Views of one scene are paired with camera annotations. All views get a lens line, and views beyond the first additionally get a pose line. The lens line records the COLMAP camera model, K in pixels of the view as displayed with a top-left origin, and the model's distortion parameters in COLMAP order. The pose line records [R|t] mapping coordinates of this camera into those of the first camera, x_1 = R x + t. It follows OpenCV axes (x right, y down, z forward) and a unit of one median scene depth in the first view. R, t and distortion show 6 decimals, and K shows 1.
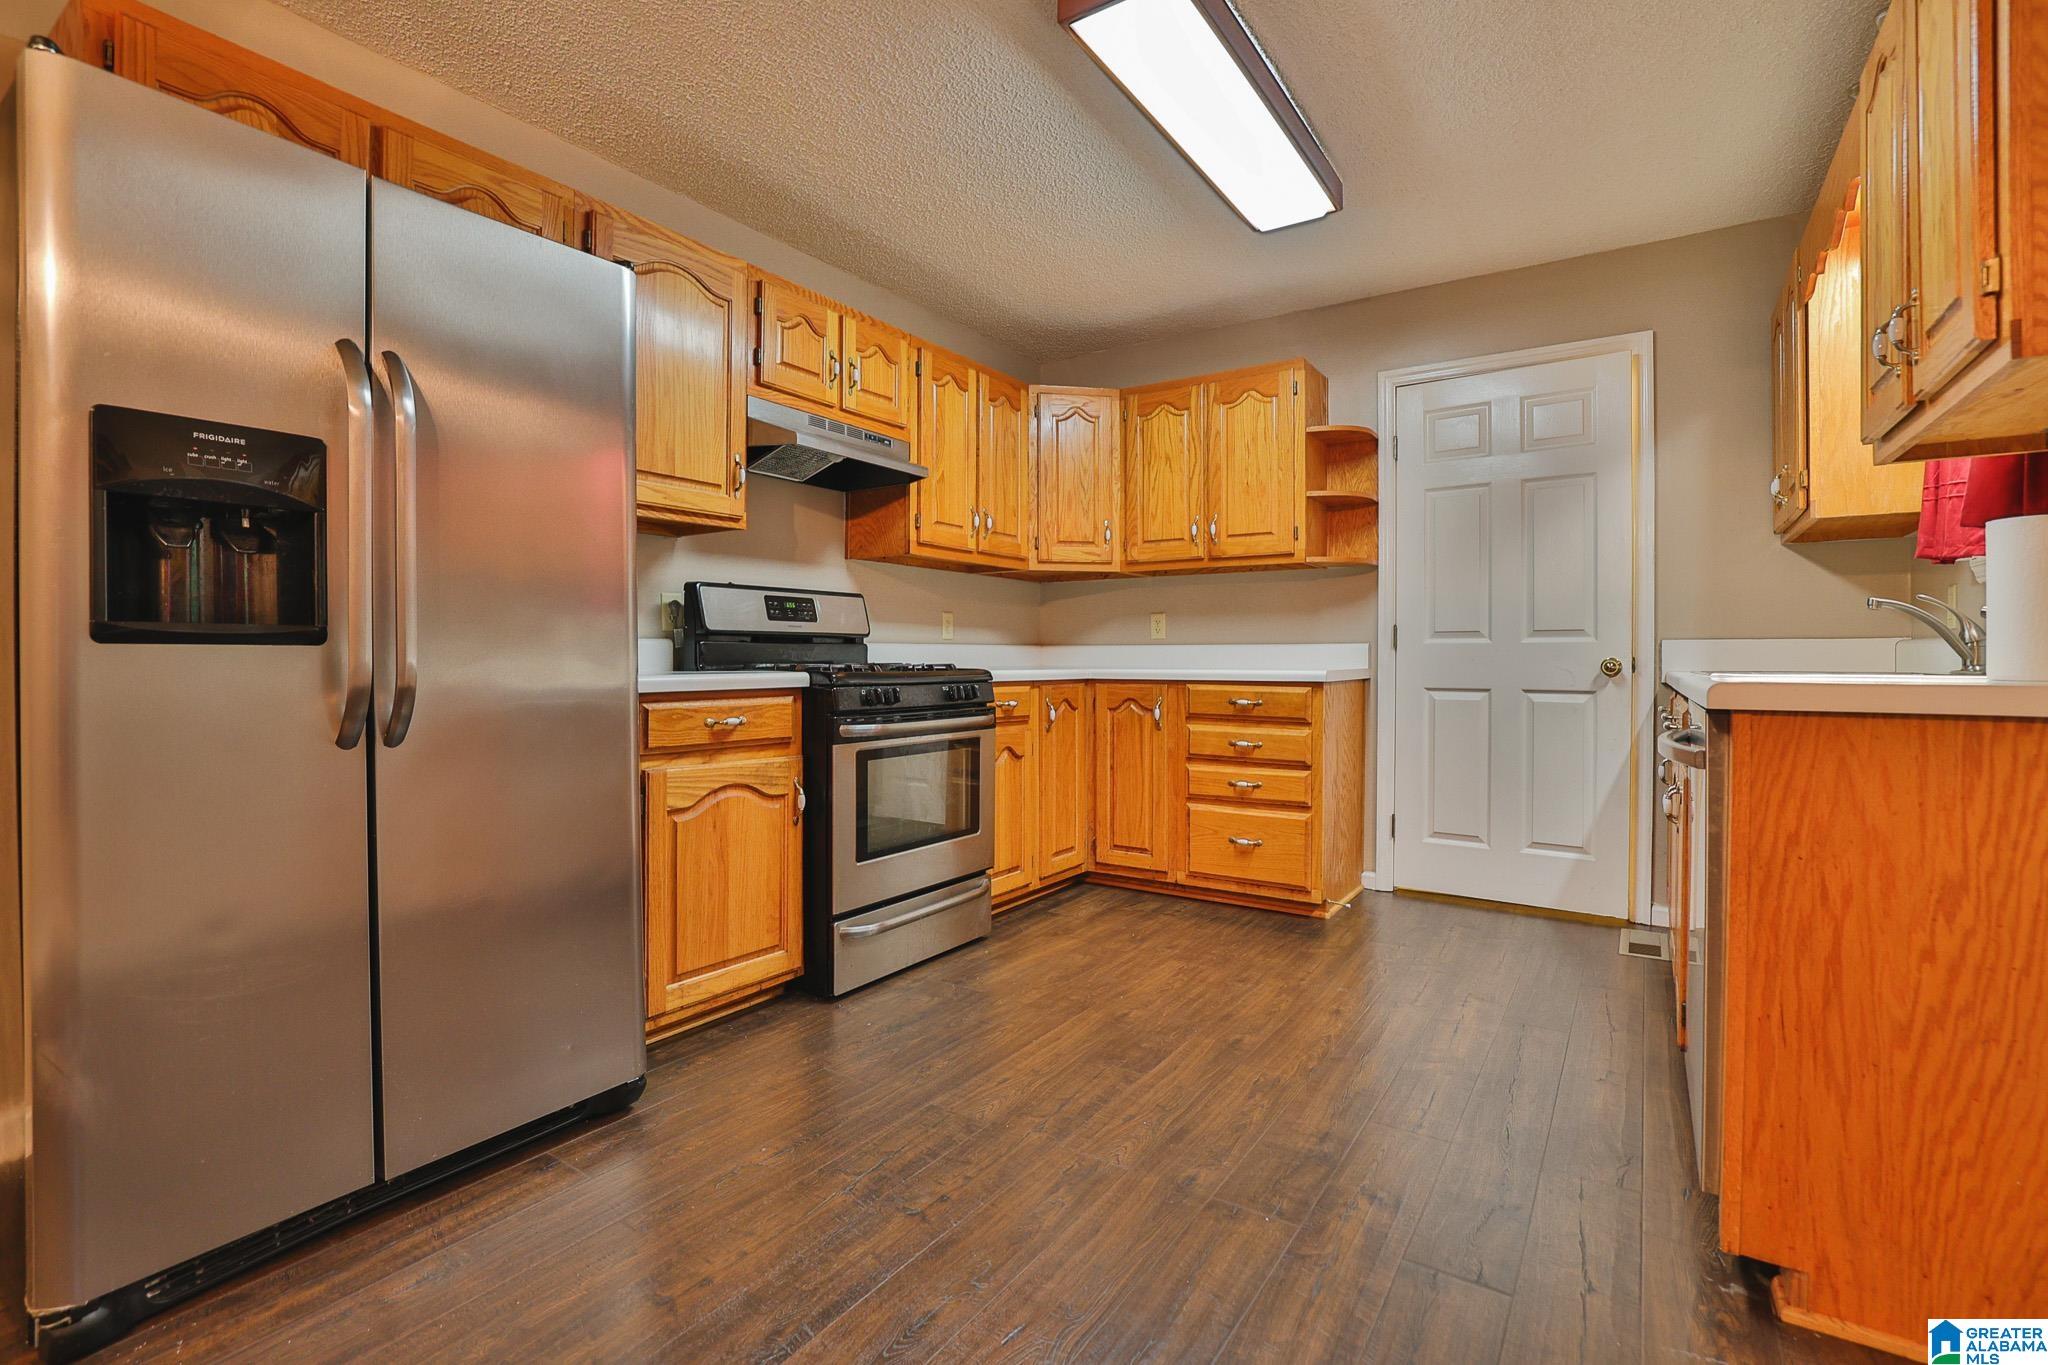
lens RADIAL K [[936.8, 0, 1025.8], [0, 936.8, 658.7], [0, 0, 1]] dist [-0.049674, 0.019283]
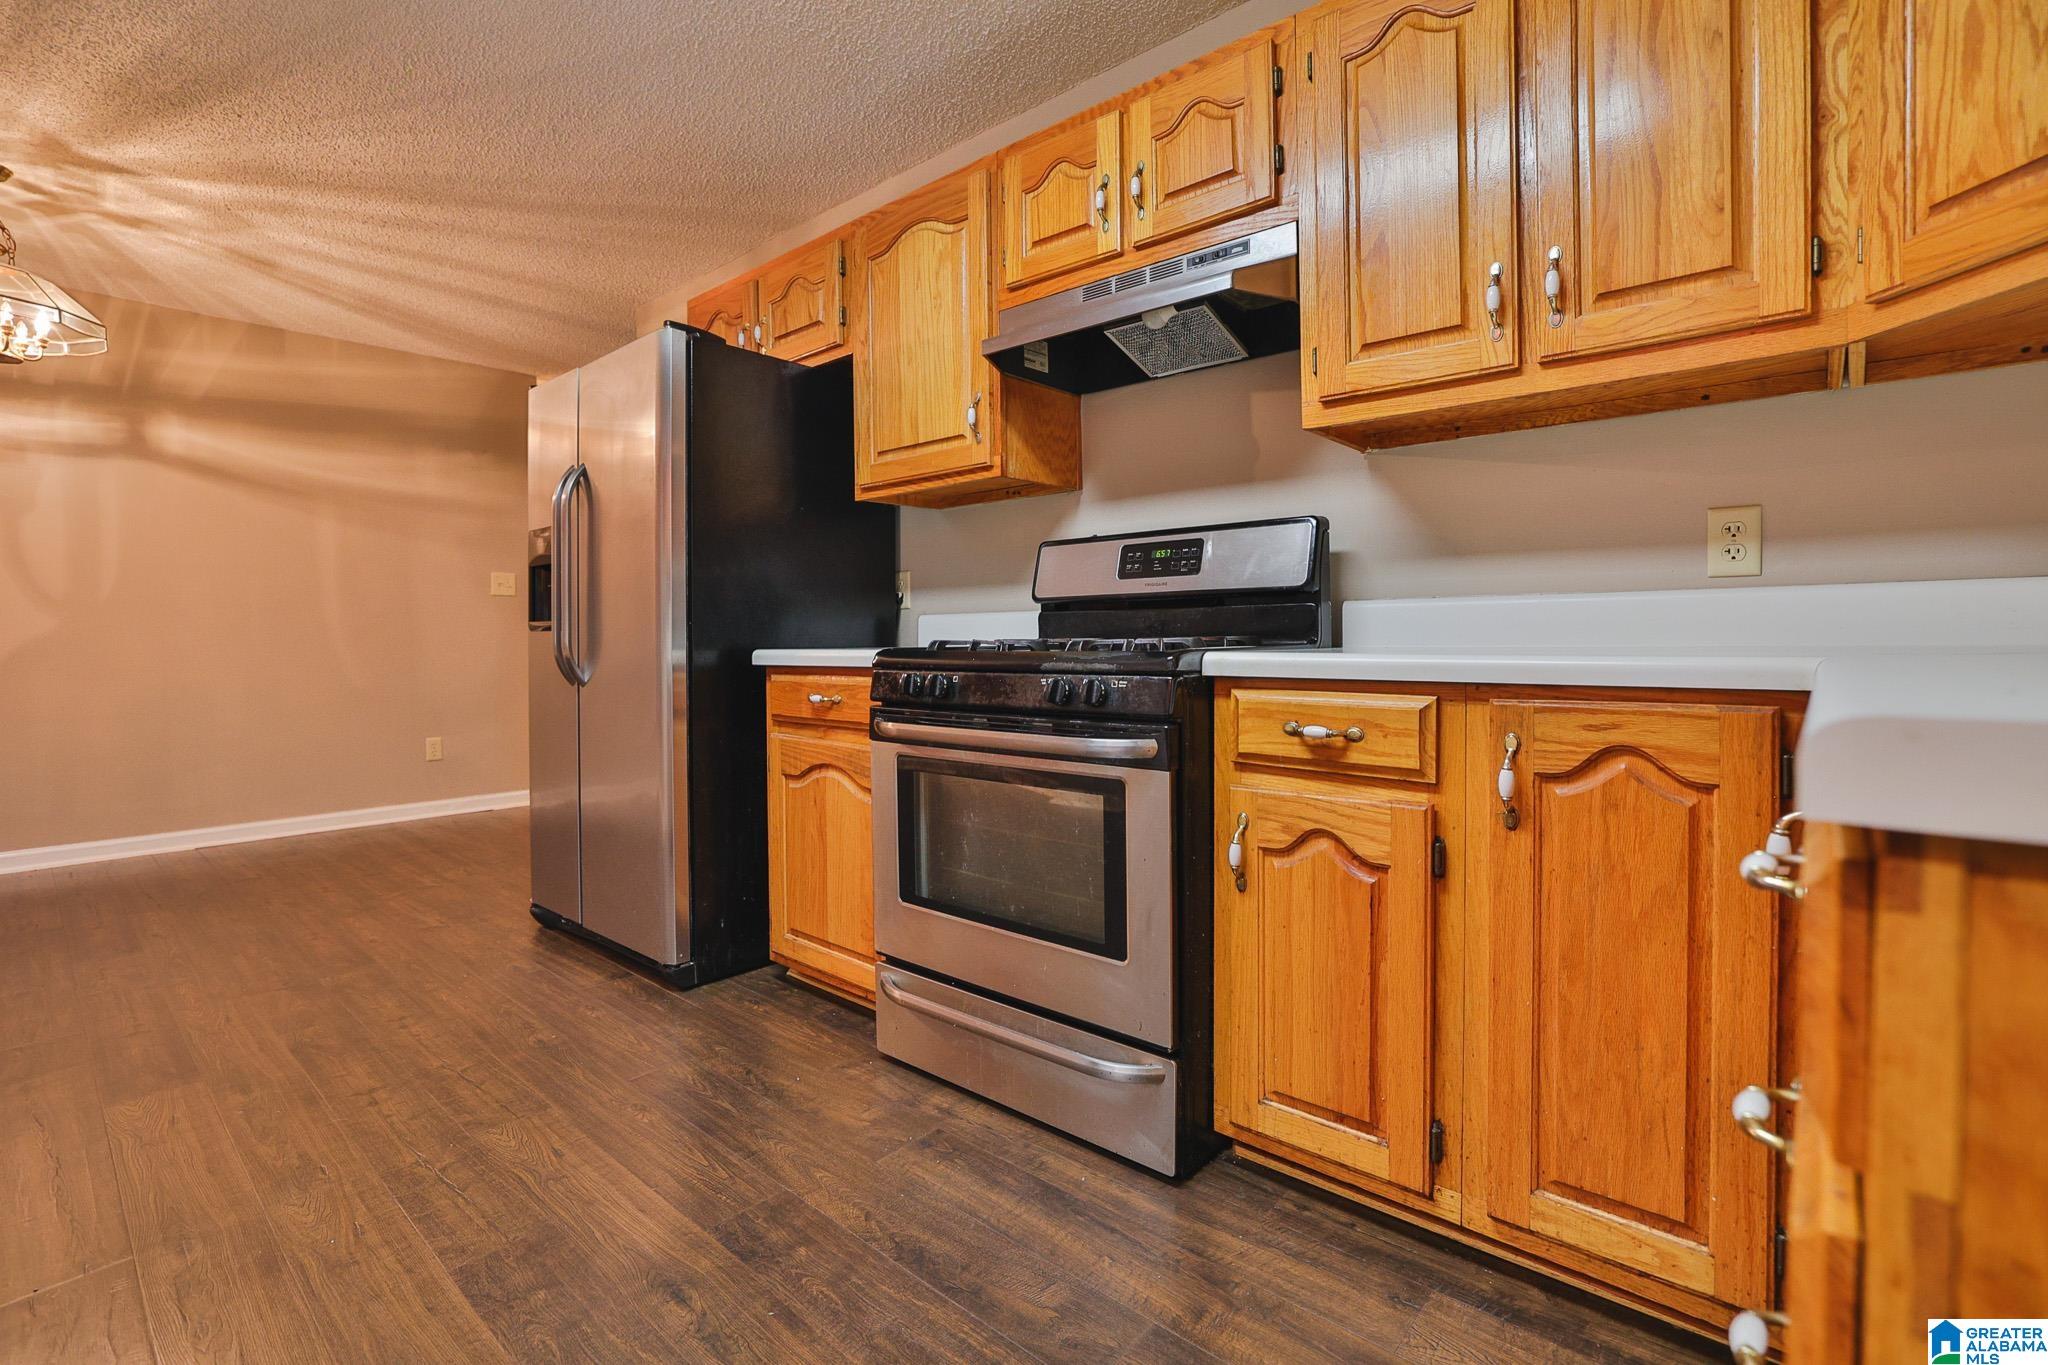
lens RADIAL K [[952.1, 0, 996.5], [0, 952.1, 659.1], [0, 0, 1]] dist [-0.043635, 0.017555]
pose [[-0.161897, 0.023938, -0.986517, 0.563048], [0.011016, 0.999687, 0.022449, 0.004513], [0.986746, -0.007233, -0.162110, 1.193848]]
